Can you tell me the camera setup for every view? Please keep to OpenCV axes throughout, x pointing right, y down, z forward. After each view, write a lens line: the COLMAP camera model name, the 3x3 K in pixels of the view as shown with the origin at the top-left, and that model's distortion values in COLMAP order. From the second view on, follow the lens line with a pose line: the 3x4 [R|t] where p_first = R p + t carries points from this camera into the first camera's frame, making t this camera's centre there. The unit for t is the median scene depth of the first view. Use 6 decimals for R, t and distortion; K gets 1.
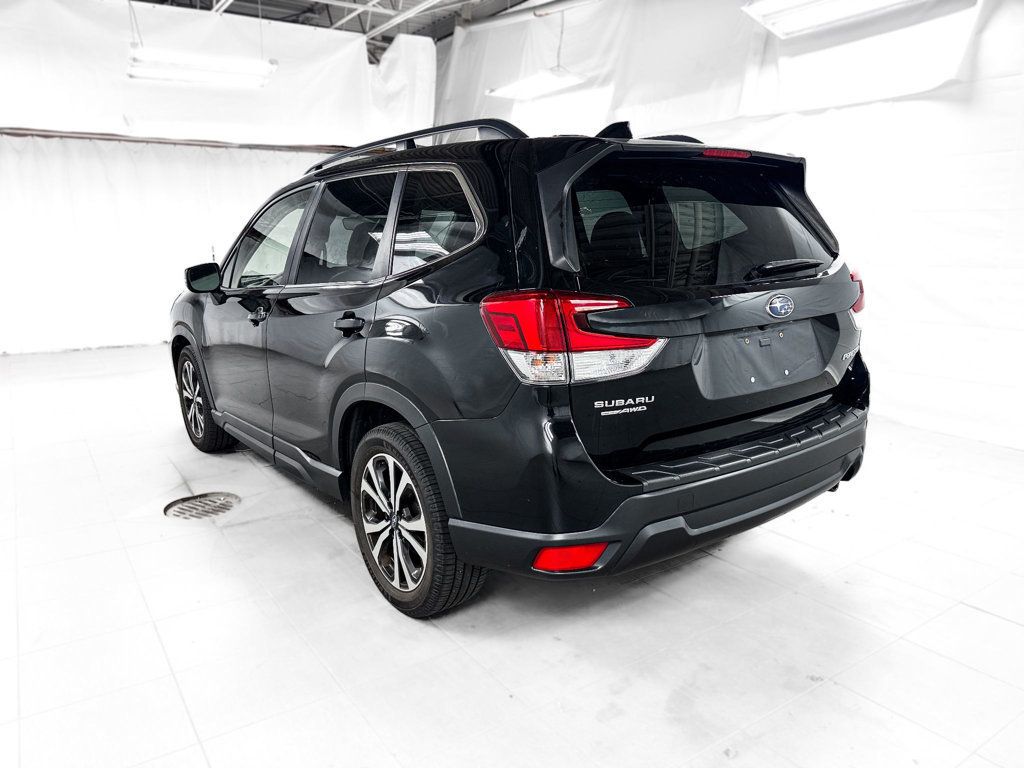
lens RADIAL K [[729.5, 0, 512.0], [0, 729.5, 384.0], [0, 0, 1]] dist [0.019781, -0.003475]
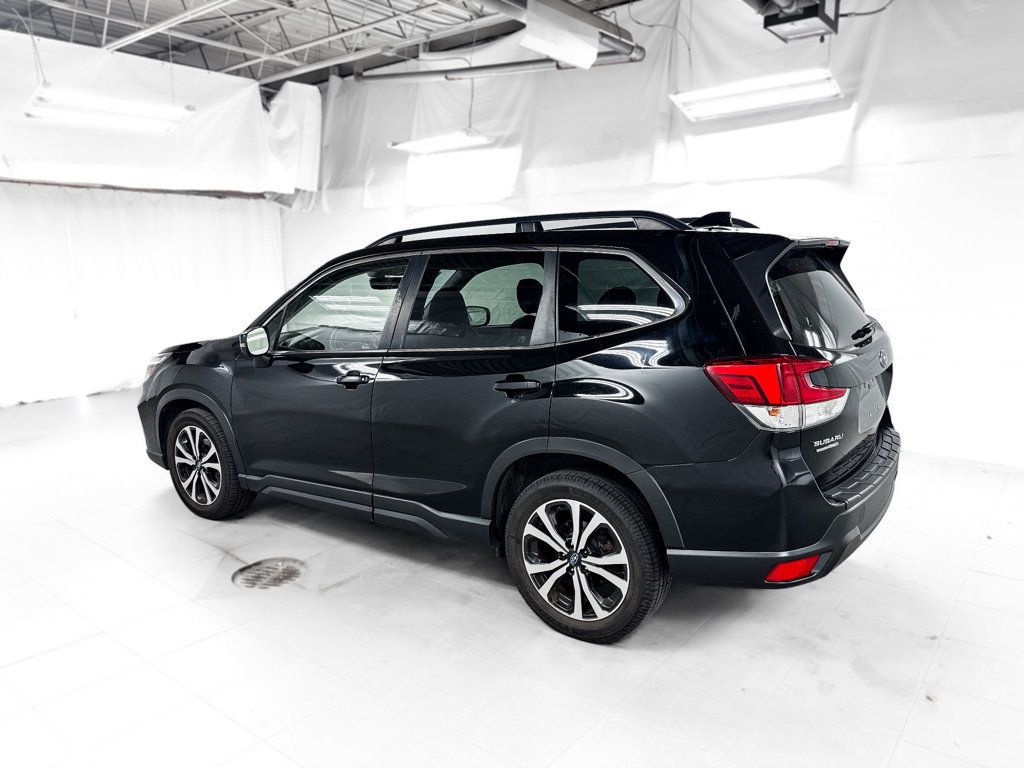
lens RADIAL K [[725.5, 0, 506.2], [0, 725.5, 379.9], [0, 0, 1]] dist [0.078443, -0.069978]
pose [[0.958063, -0.047246, 0.282635, -0.531996], [0.061146, 0.997304, -0.040559, -0.045133], [-0.279957, 0.056140, 0.958370, -0.058586]]
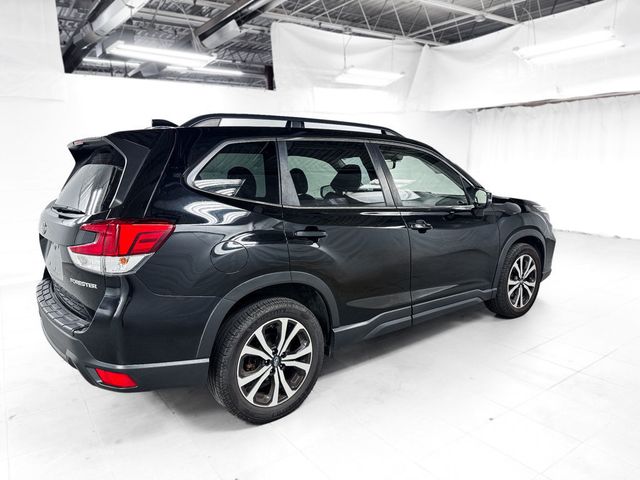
lens RADIAL K [[444.4, 0, 319.2], [0, 444.4, 236.9], [0, 0, 1]] dist [0.105946, -0.159915]
pose [[0.013790, 0.185442, -0.982559, 1.173334], [-0.190720, 0.965099, 0.179470, -0.317815], [0.981548, 0.184919, 0.048676, 1.251620]]
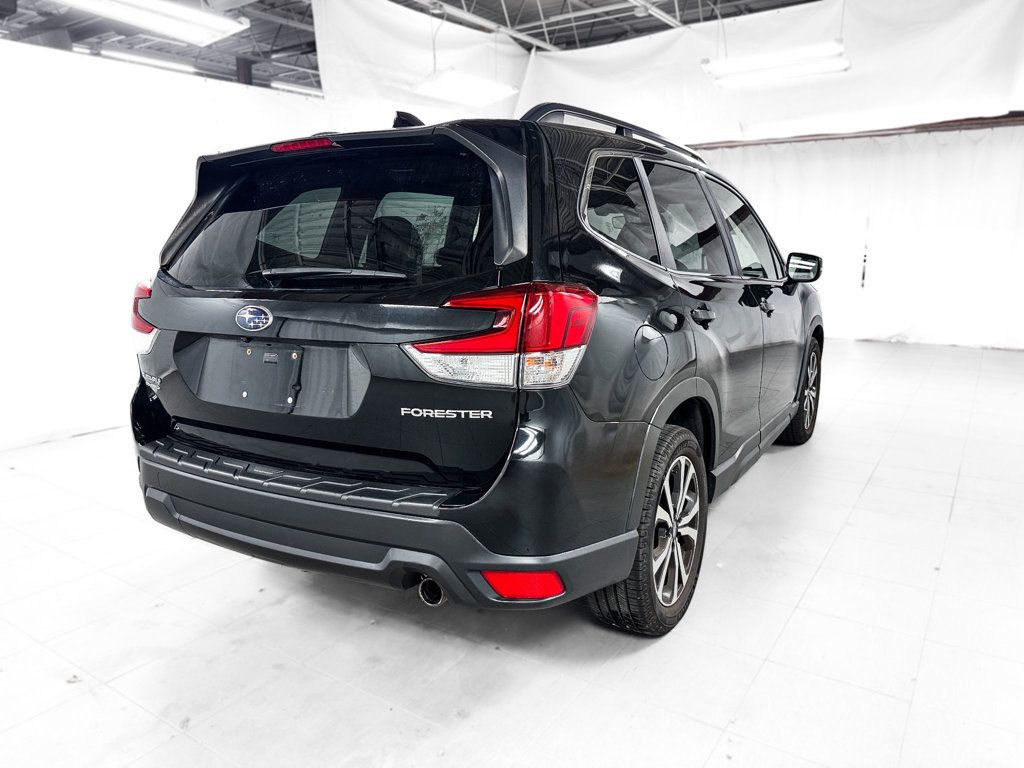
lens RADIAL K [[729.1, 0, 506.6], [0, 729.1, 387.1], [0, 0, 1]] dist [0.009814, 0.000947]
pose [[0.373569, 0.192583, -0.907391, 1.032202], [-0.181223, 0.974513, 0.132220, -0.157806], [0.909728, 0.115047, 0.398949, 0.749653]]
